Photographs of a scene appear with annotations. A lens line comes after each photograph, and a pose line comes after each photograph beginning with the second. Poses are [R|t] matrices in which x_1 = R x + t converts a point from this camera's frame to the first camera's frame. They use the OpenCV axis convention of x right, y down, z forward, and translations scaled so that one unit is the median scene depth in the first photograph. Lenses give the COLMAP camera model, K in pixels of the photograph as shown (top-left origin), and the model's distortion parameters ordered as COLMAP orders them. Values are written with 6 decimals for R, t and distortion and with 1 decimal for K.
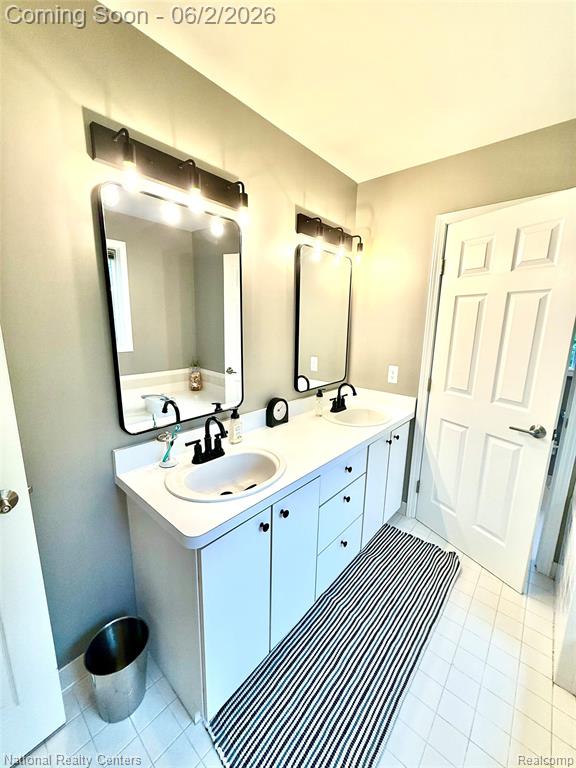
lens RADIAL K [[305.9, 0, 288.2], [0, 305.9, 381.9], [0, 0, 1]] dist [0.001199, 0.000050]
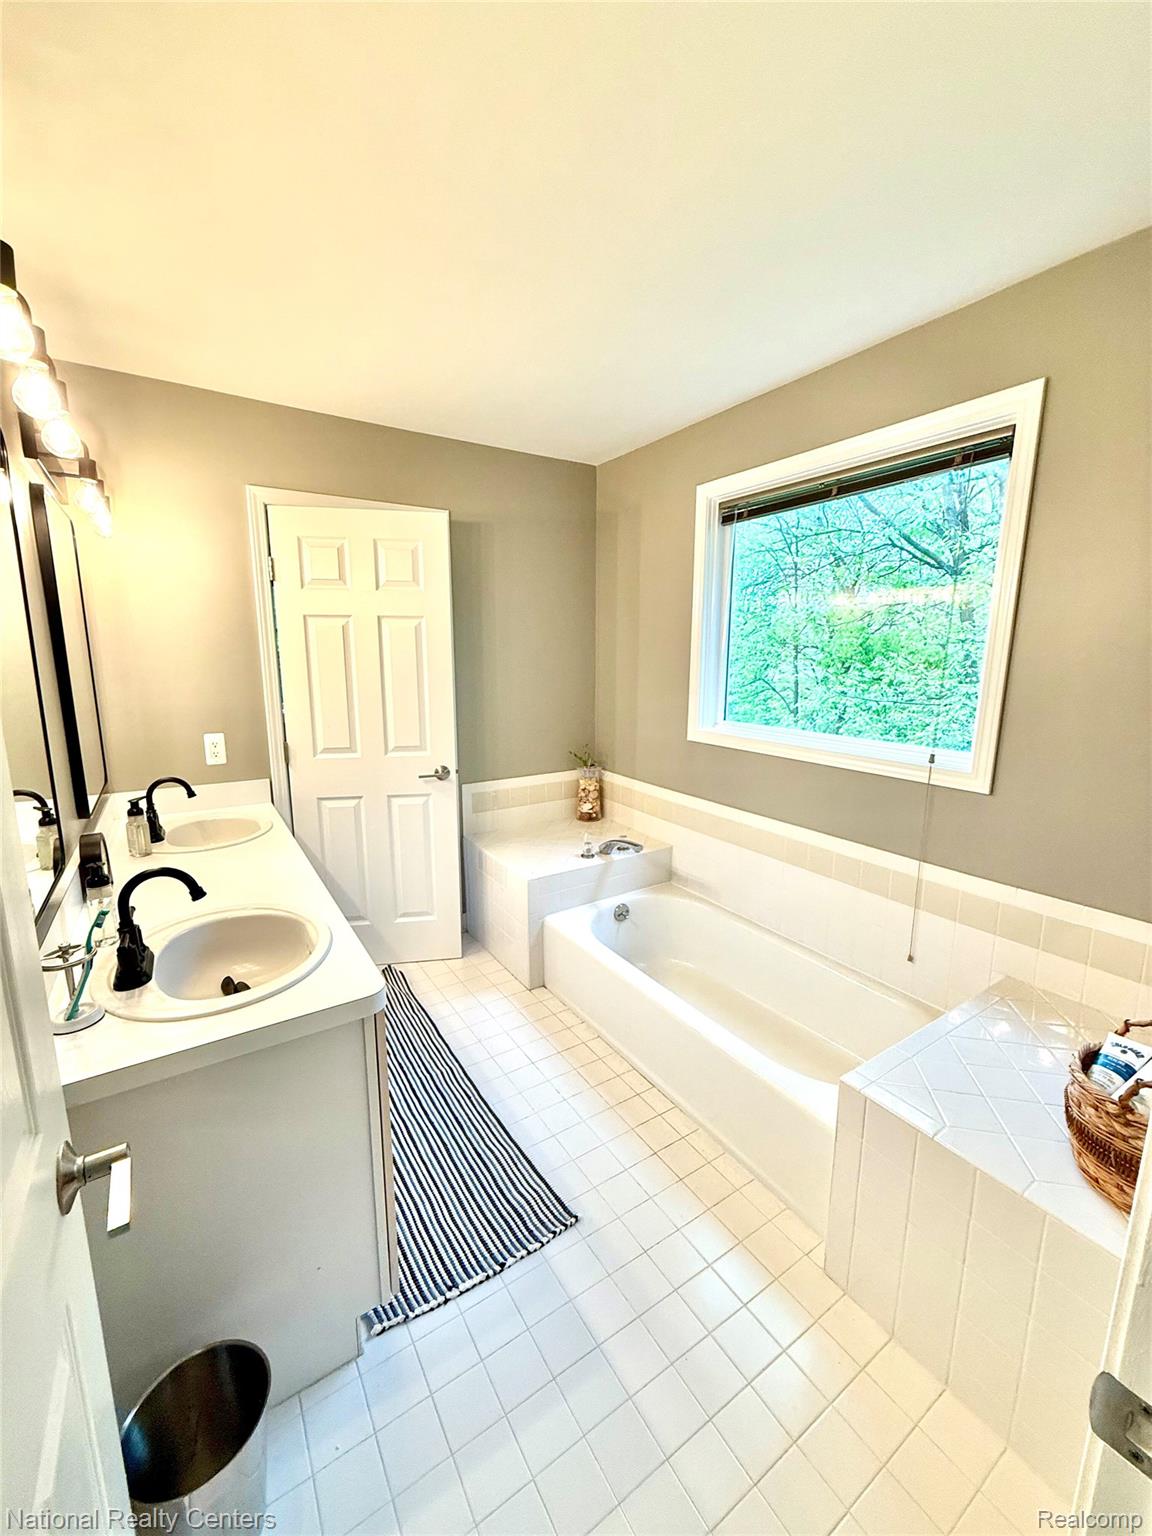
lens RADIAL K [[611.8, 0, 576.3], [0, 611.8, 763.9], [0, 0, 1]] dist [0.001199, 0.000050]
pose [[0.276589, -0.189297, 0.942160, -0.681376], [0.193994, 0.971221, 0.138185, -0.032024], [-0.941204, 0.144553, 0.305352, 0.064578]]
